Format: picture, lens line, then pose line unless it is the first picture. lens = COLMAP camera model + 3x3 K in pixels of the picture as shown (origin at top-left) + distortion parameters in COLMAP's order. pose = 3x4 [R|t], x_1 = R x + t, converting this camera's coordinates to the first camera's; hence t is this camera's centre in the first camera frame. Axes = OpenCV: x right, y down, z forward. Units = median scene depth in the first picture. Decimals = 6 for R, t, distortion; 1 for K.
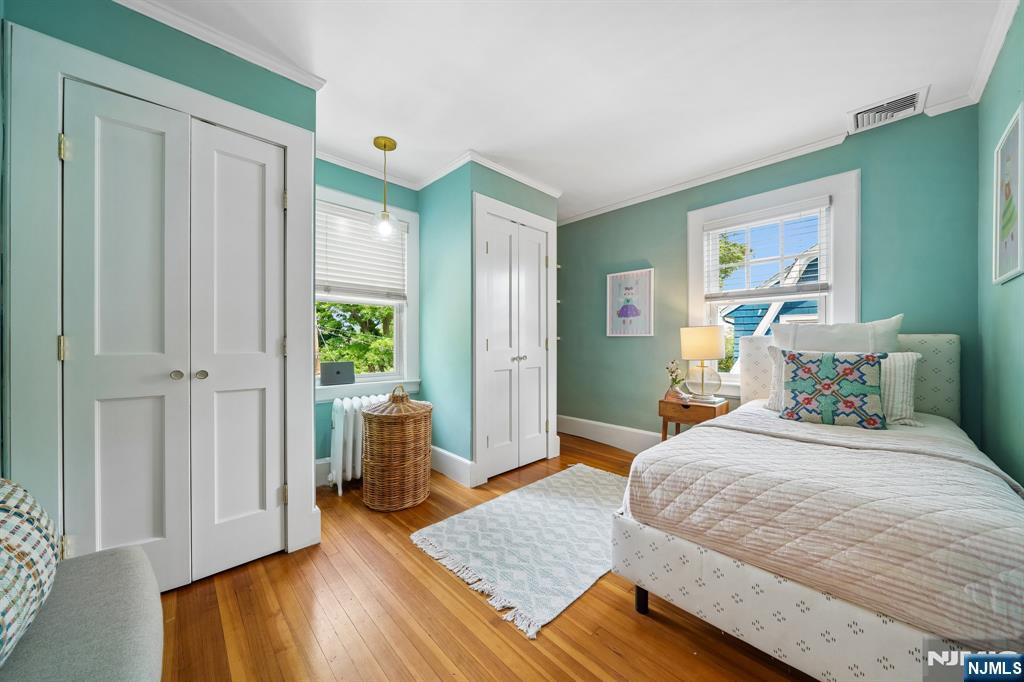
lens RADIAL K [[354.0, 0, 509.3], [0, 354.0, 340.9], [0, 0, 1]] dist [-0.001644, 0.000371]
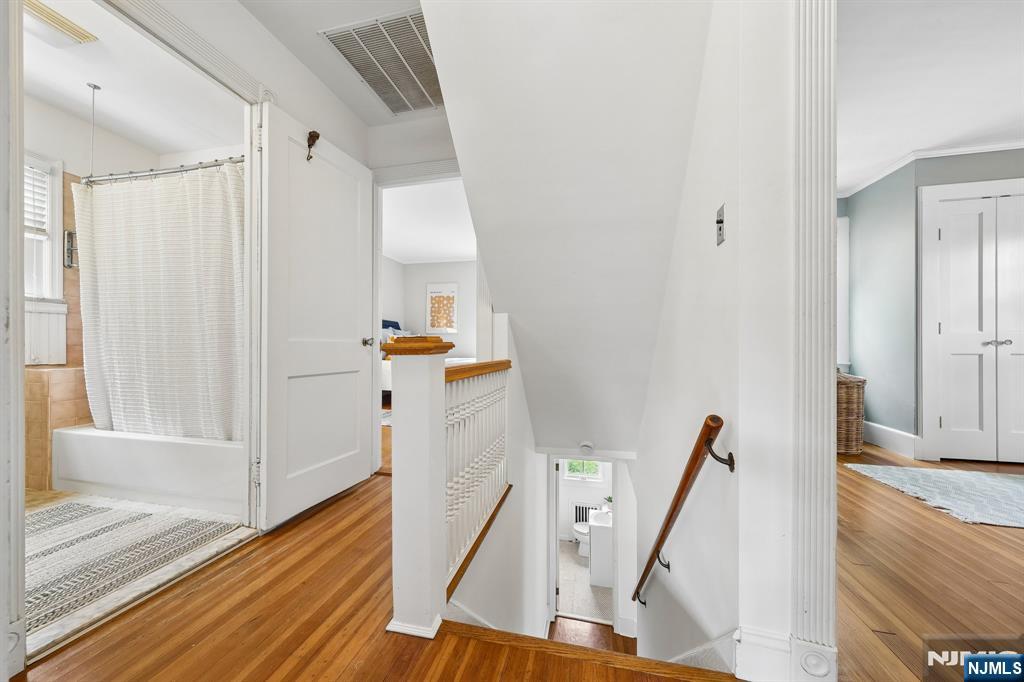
lens RADIAL K [[354.0, 0, 504.5], [0, 354.0, 343.3], [0, 0, 1]] dist [-0.001644, 0.000371]
pose [[0.537500, -0.000444, -0.843263, 0.142359], [-0.006304, 0.999970, -0.004545, 0.078404], [0.843240, 0.007758, 0.537481, -0.715791]]
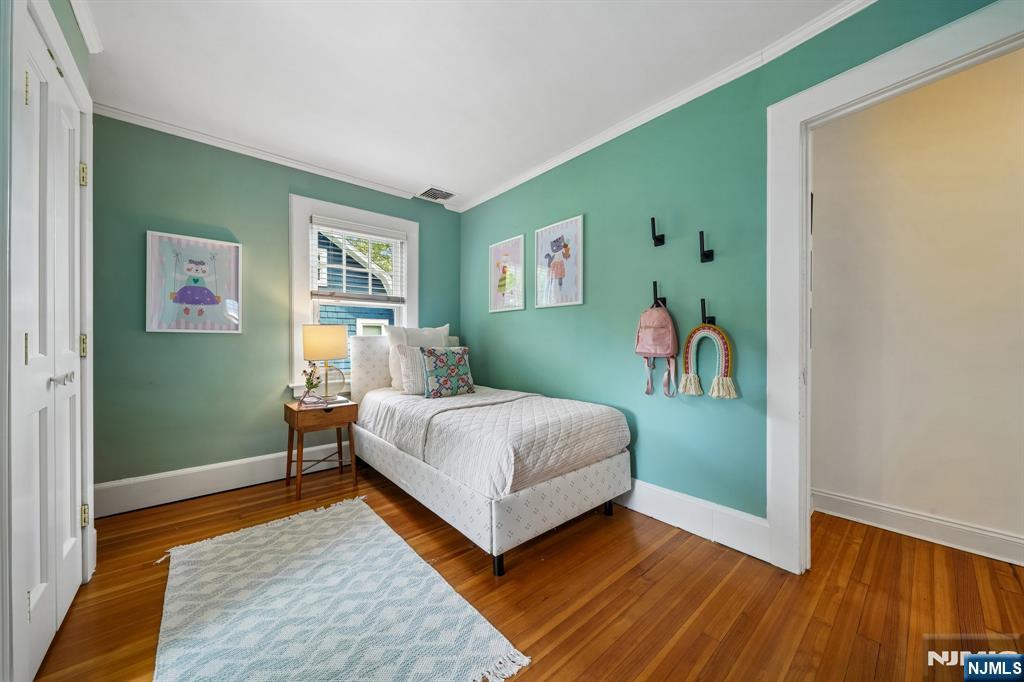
lens RADIAL K [[354.0, 0, 511.7], [0, 354.0, 343.4], [0, 0, 1]] dist [-0.001644, 0.000371]
pose [[0.057589, -0.004456, 0.998330, -0.463933], [0.000108, 0.999990, 0.004458, 0.006789], [-0.998340, -0.000149, 0.057589, 0.542508]]
